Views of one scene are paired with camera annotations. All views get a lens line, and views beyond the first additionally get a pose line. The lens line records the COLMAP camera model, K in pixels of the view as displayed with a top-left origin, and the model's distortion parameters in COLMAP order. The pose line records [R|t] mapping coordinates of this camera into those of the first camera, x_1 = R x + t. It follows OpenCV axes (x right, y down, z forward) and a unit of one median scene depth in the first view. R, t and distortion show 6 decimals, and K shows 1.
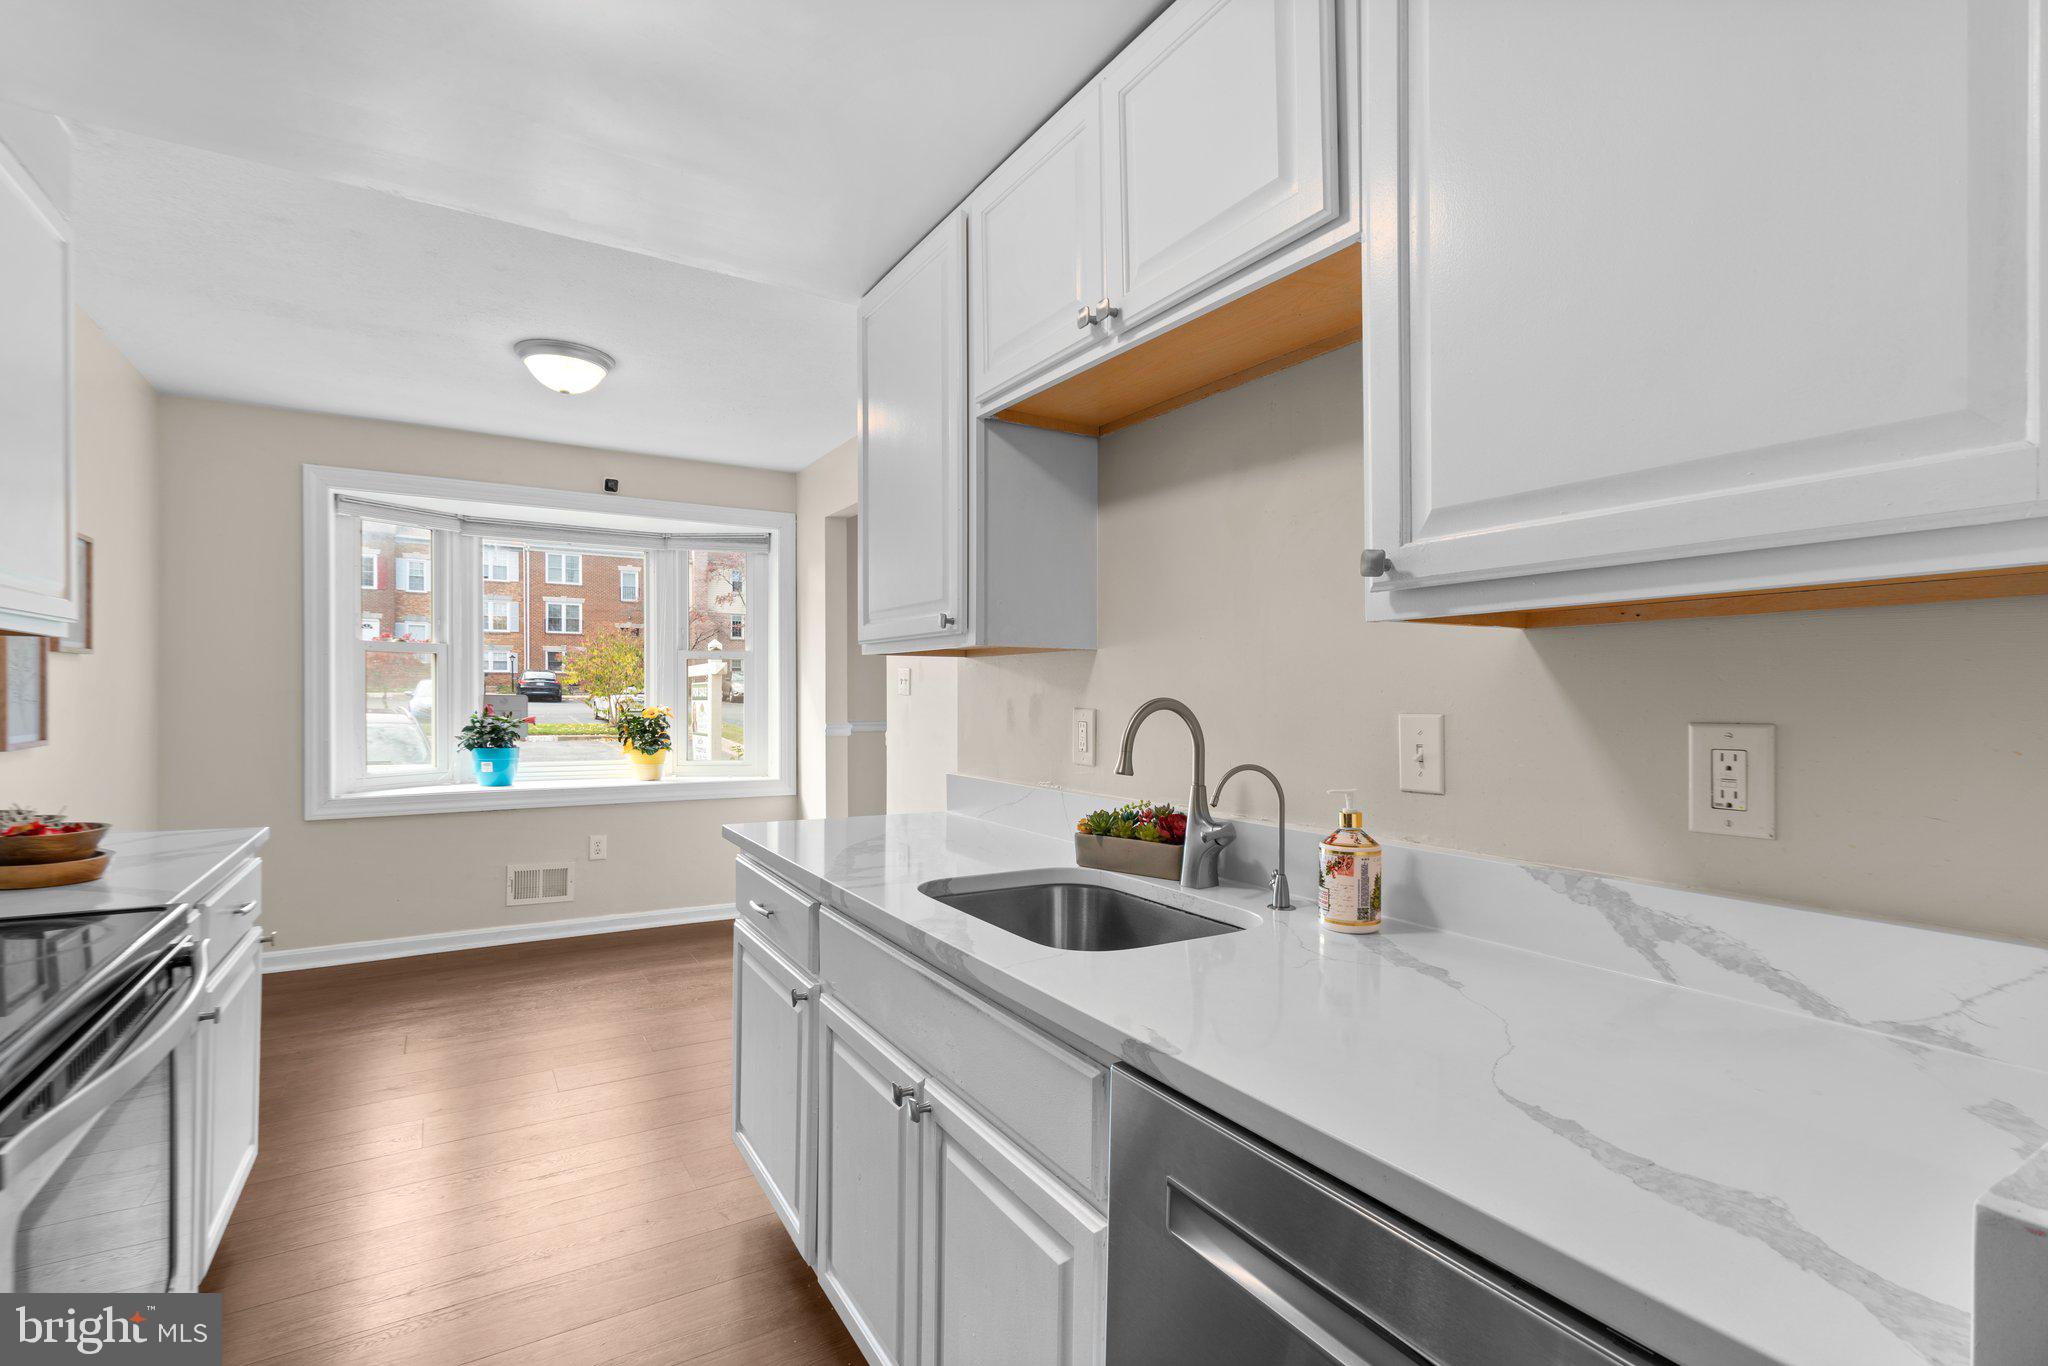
lens RADIAL K [[921.3, 0, 1009.5], [0, 921.3, 691.8], [0, 0, 1]] dist [-0.013270, 0.000063]
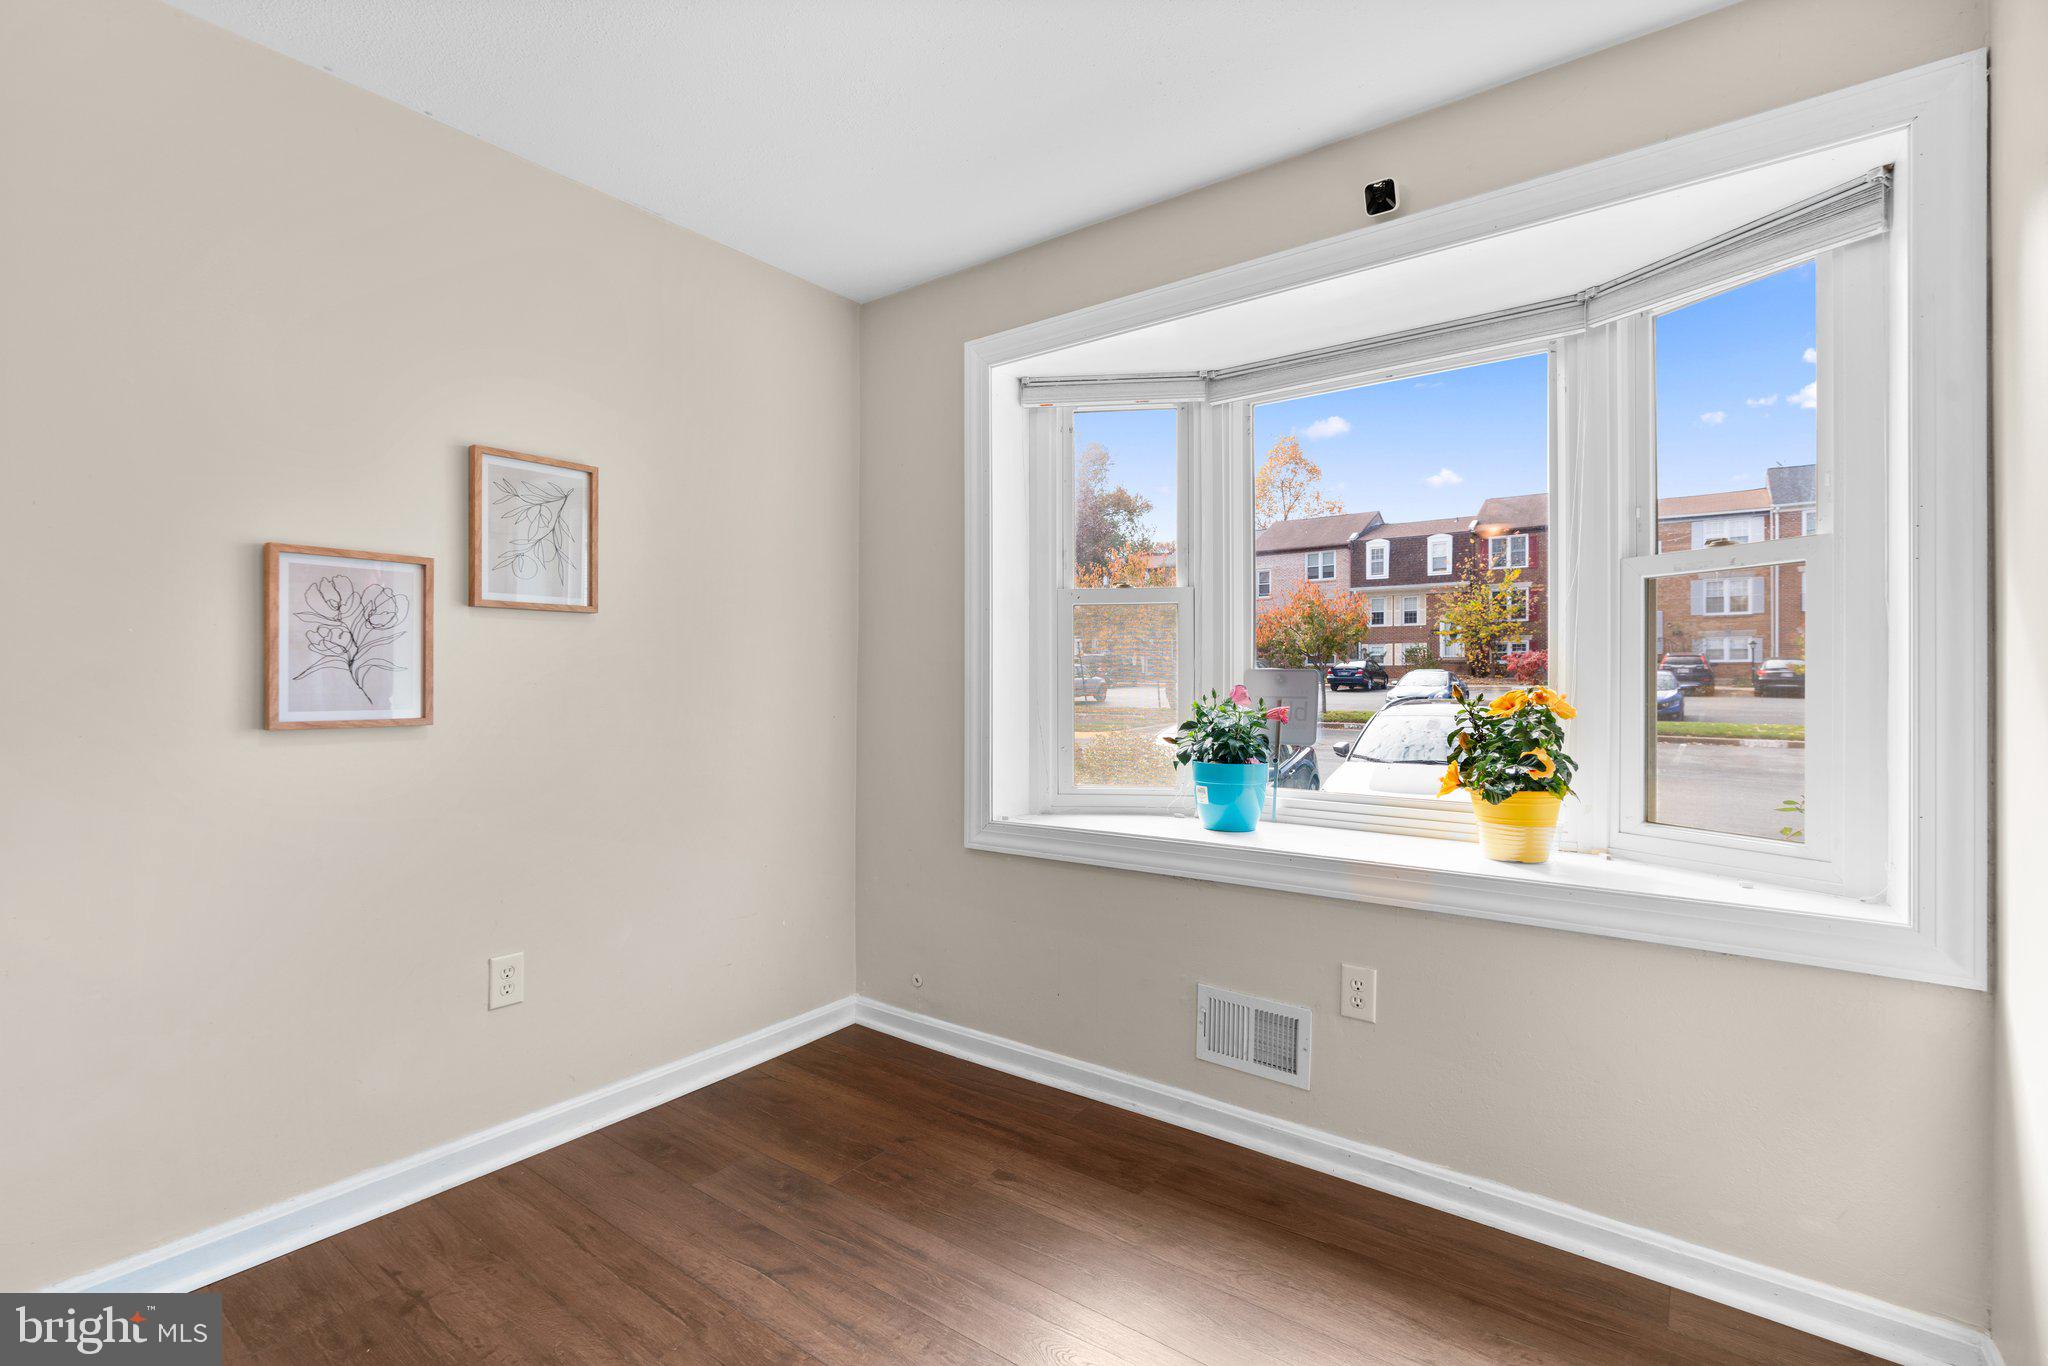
lens RADIAL K [[921.3, 0, 1009.5], [0, 921.3, 691.8], [0, 0, 1]] dist [-0.013270, 0.000063]
pose [[0.357021, 0.001297, -0.934096, -0.074764], [0.003244, 0.999991, 0.002628, 0.014867], [0.934091, -0.003969, 0.357014, 0.629264]]
